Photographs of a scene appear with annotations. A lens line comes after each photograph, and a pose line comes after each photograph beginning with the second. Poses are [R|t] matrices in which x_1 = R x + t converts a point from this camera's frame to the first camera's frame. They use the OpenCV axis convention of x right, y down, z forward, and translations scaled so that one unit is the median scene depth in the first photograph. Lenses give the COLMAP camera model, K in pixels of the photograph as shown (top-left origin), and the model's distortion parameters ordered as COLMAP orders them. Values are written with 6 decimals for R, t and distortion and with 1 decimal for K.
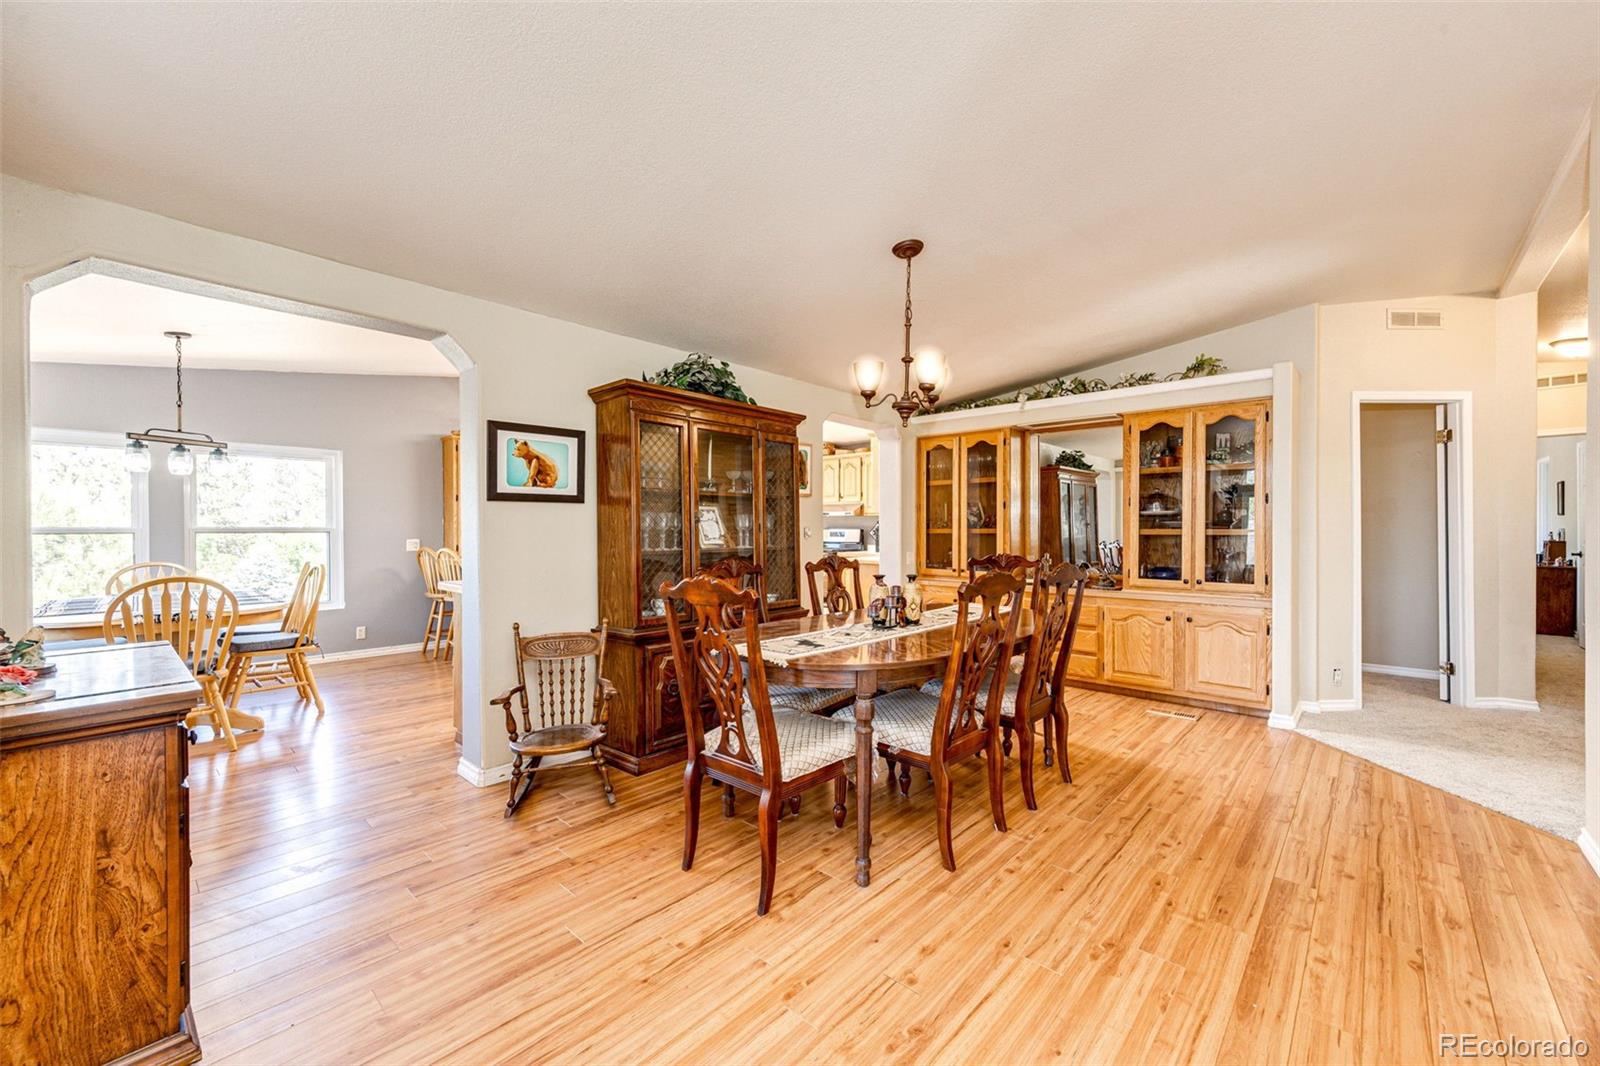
lens RADIAL K [[631.4, 0, 809.0], [0, 631.4, 531.5], [0, 0, 1]] dist [0.001825, 0.000379]
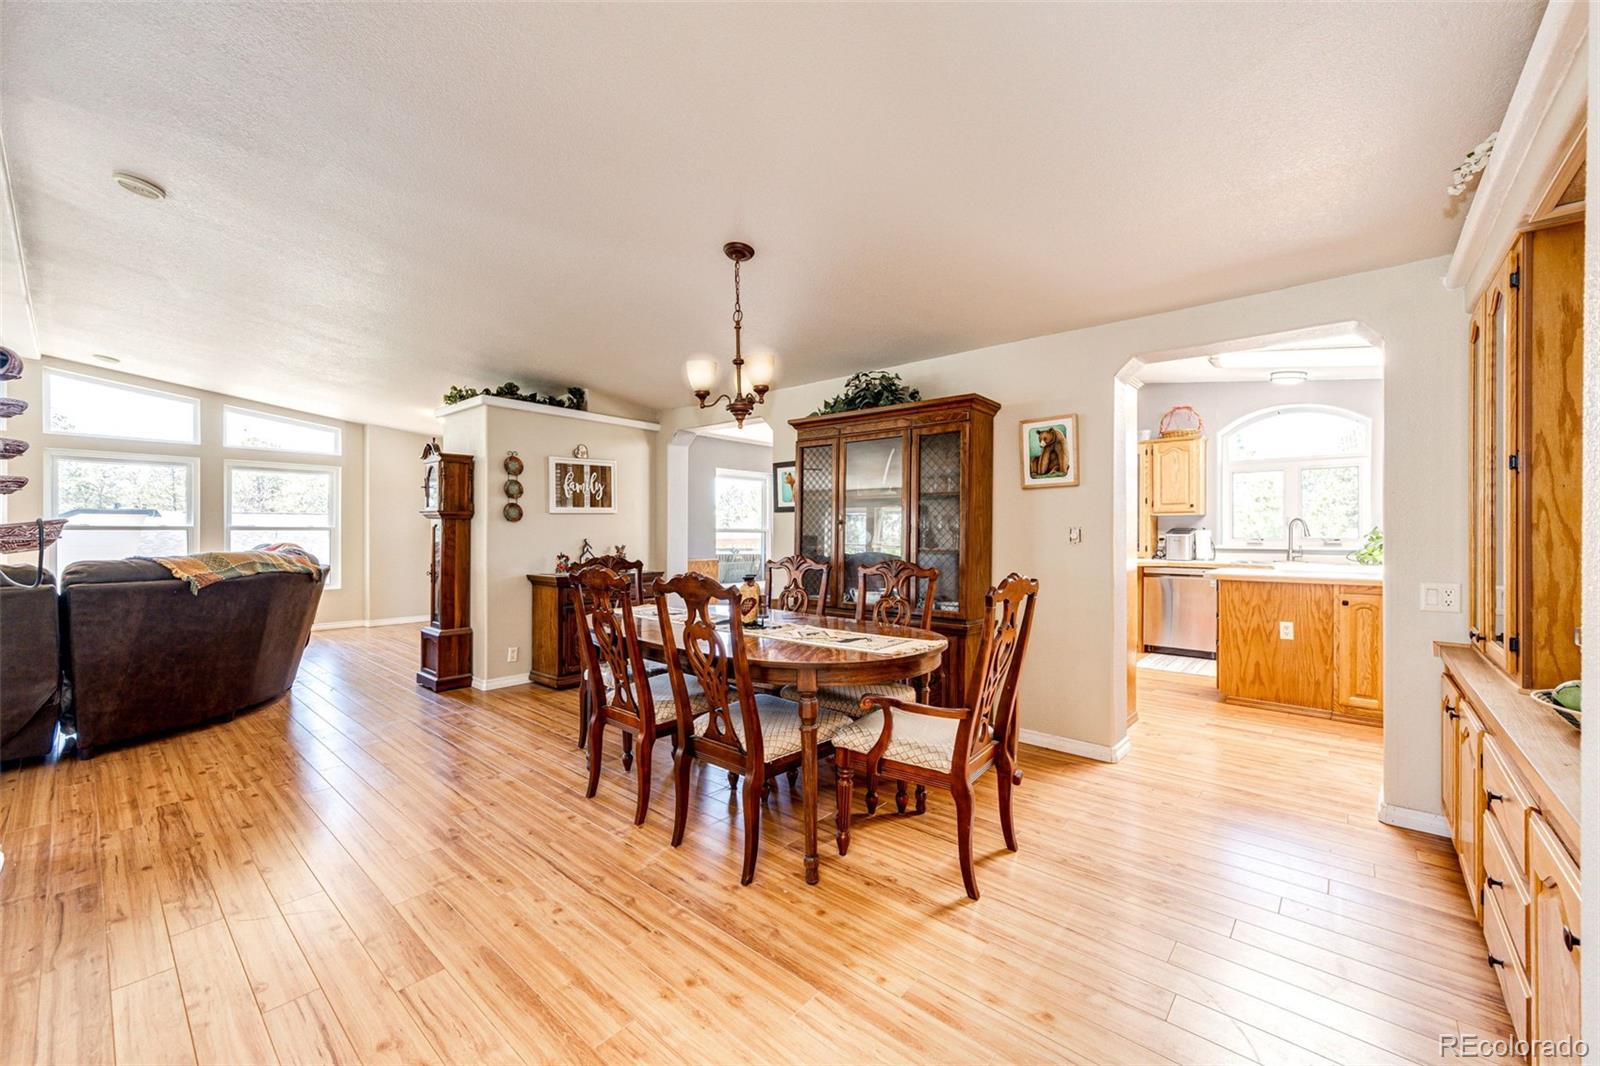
lens RADIAL K [[631.4, 0, 809.0], [0, 631.4, 531.5], [0, 0, 1]] dist [0.001825, 0.000379]
pose [[0.024483, 0.003999, -0.999692, 0.969806], [-0.002880, 0.999988, 0.003929, -0.005210], [0.999696, 0.002783, 0.024494, 0.904972]]
